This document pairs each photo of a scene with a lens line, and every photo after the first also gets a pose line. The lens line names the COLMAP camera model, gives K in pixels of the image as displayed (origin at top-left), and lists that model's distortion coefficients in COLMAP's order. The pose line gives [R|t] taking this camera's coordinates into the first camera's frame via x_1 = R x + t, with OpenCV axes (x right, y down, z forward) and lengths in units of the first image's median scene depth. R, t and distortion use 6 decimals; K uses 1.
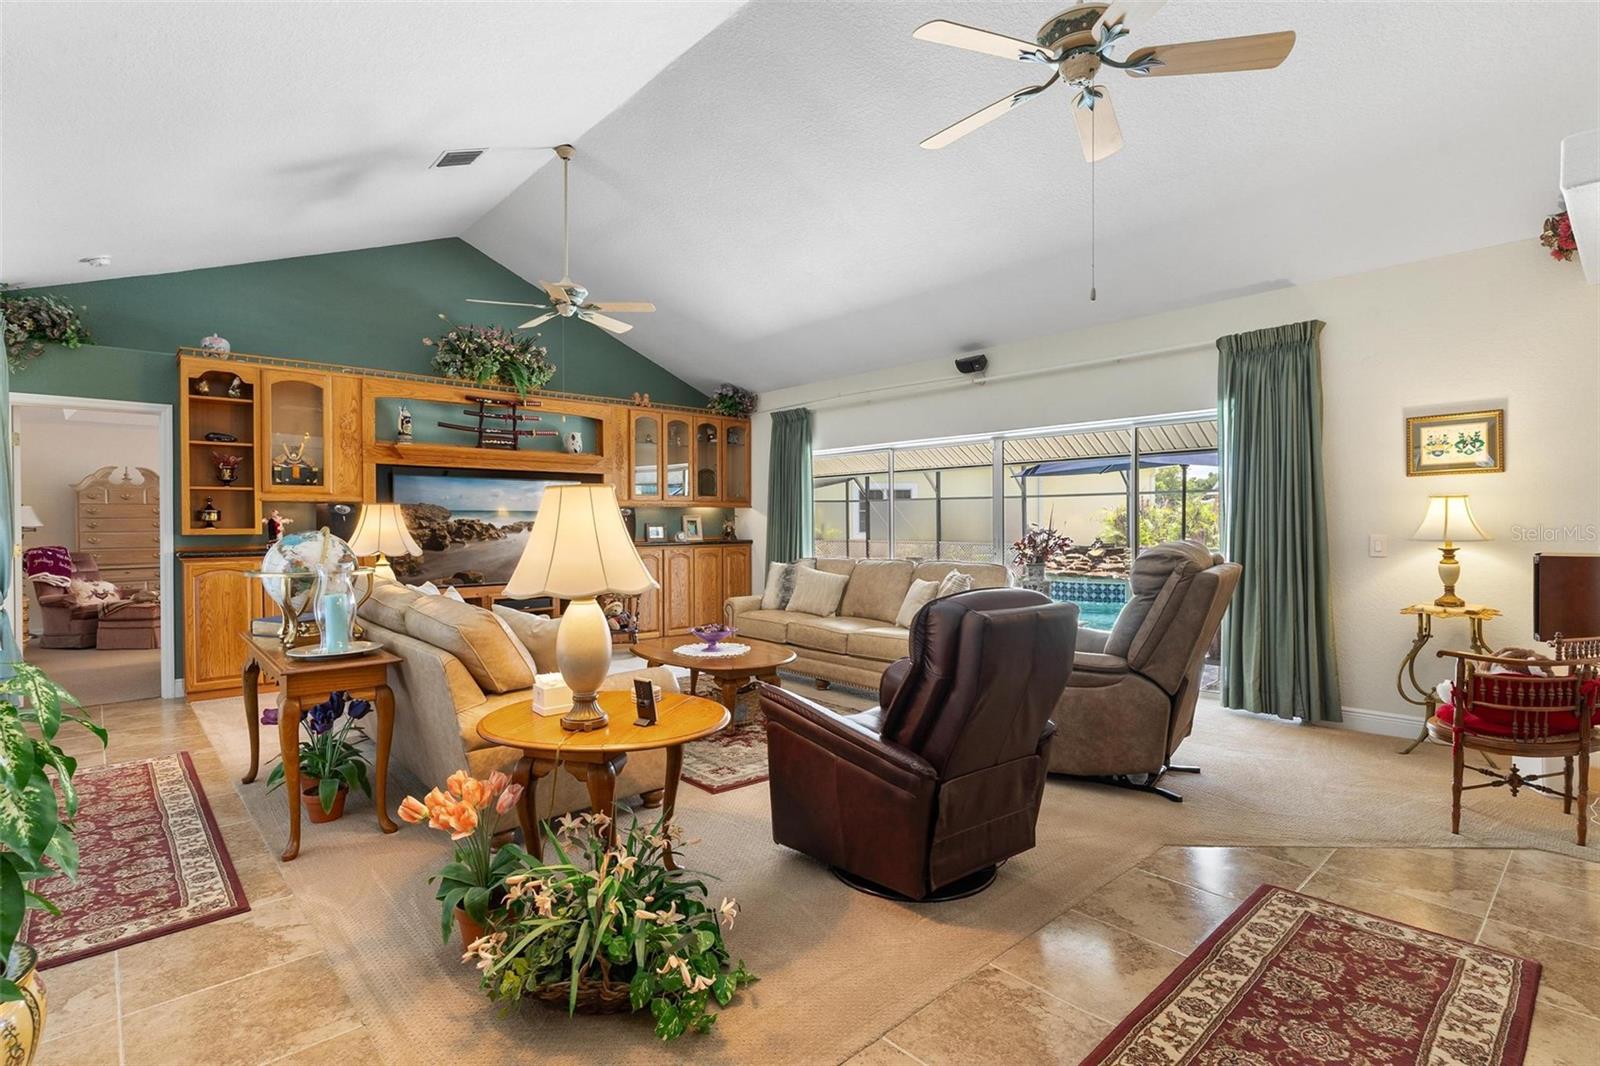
lens RADIAL K [[792.1, 0, 805.9], [0, 792.1, 536.2], [0, 0, 1]] dist [-0.015912, 0.000317]
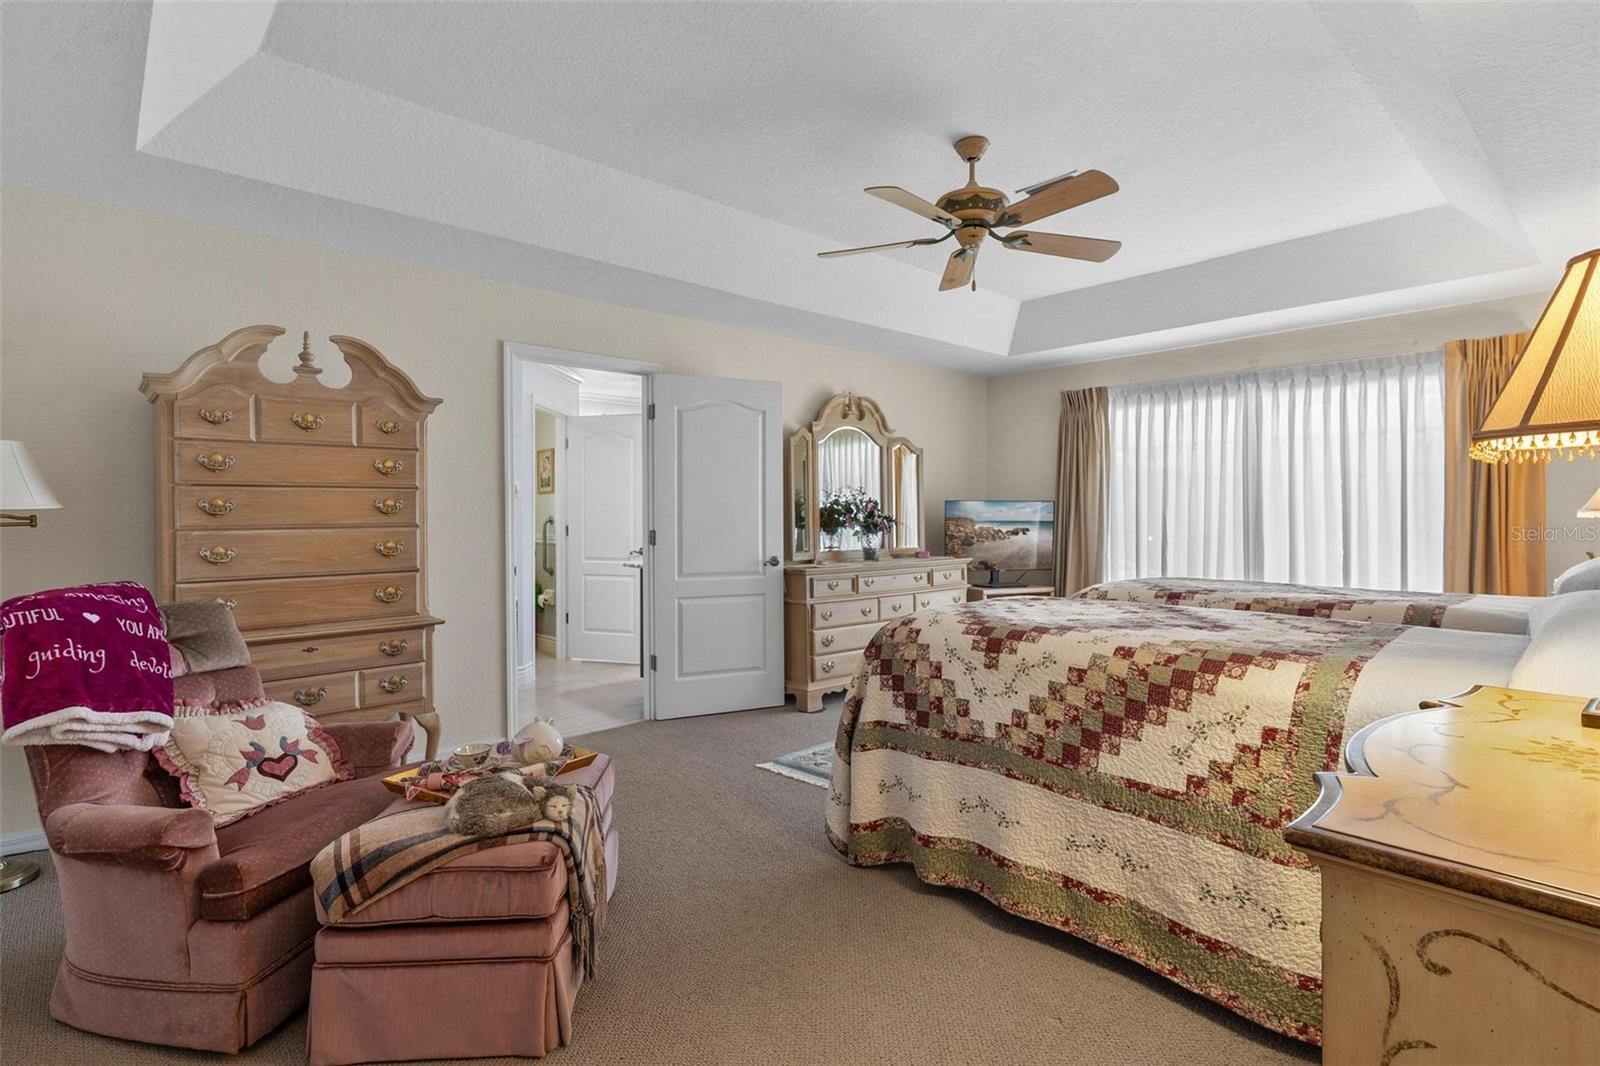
lens RADIAL K [[792.1, 0, 796.8], [0, 792.1, 532.5], [0, 0, 1]] dist [-0.015912, 0.000317]
pose [[0.999981, 0.004794, -0.003927, -0.728739], [-0.004785, 0.999986, 0.002298, -0.006181], [0.003938, -0.002279, 0.999990, 0.737534]]
